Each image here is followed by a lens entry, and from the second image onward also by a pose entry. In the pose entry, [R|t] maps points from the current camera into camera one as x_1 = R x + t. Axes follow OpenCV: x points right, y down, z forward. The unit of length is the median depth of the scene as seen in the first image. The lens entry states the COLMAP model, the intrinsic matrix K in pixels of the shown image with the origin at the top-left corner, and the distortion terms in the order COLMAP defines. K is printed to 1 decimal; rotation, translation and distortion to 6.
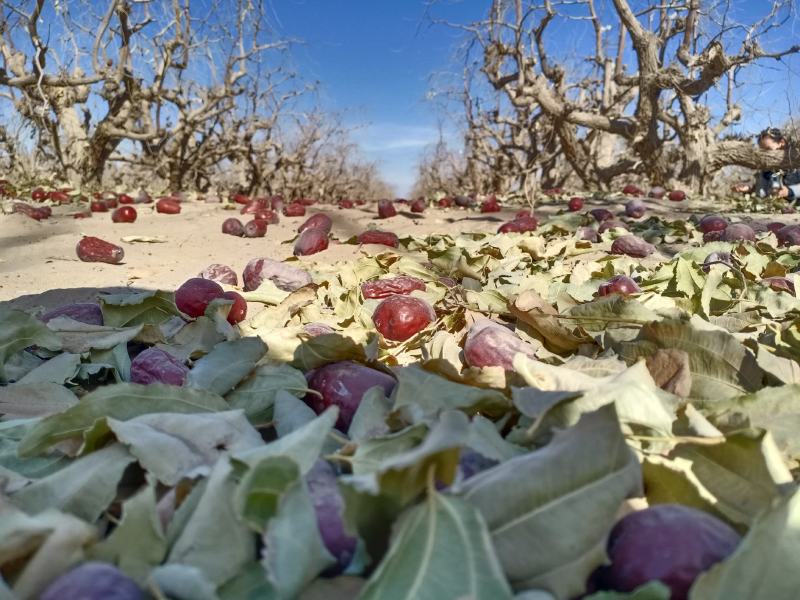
lens RADIAL K [[630.2, 0, 415.1], [0, 630.2, 320.1], [0, 0, 1]] dist [0.060296, -0.099463]
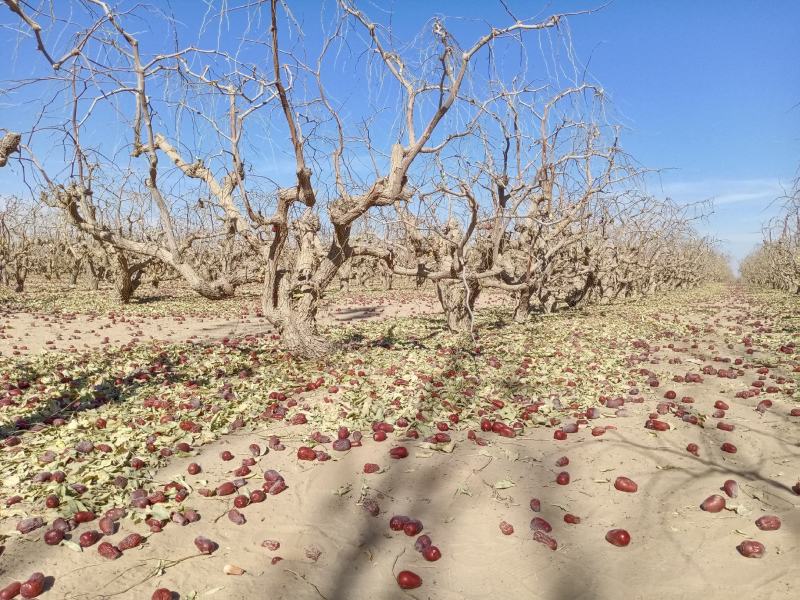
lens RADIAL K [[630.2, 0, 396.7], [0, 630.2, 298.8], [0, 0, 1]] dist [0.060296, -0.099463]
pose [[0.894619, -0.007767, -0.446762, -0.111737], [-0.020142, 0.998132, -0.057686, -0.192265], [0.446375, 0.060605, 0.892791, -0.080454]]
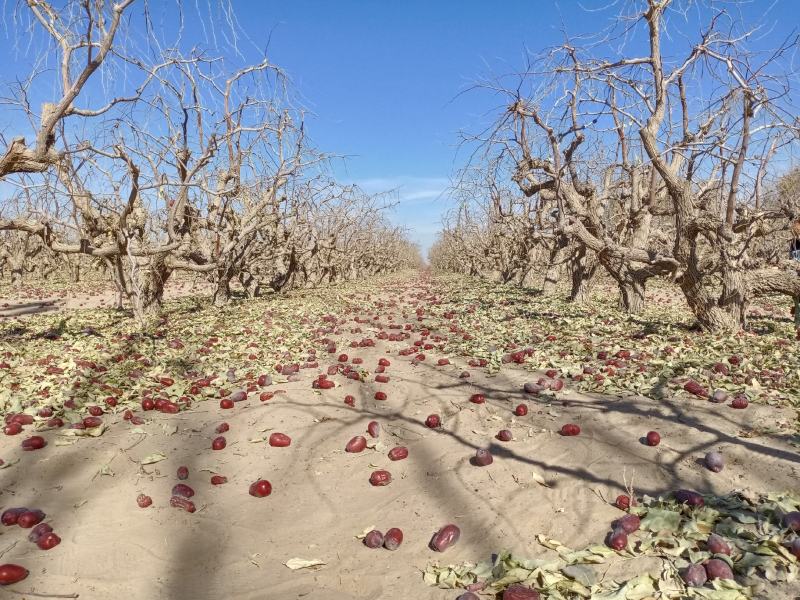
lens RADIAL K [[630.2, 0, 402.2], [0, 630.2, 295.0], [0, 0, 1]] dist [0.060296, -0.099463]
pose [[0.998262, -0.045933, -0.036924, -0.052218], [0.043810, 0.997448, -0.056383, -0.160576], [0.039420, 0.054667, 0.997726, -0.050254]]
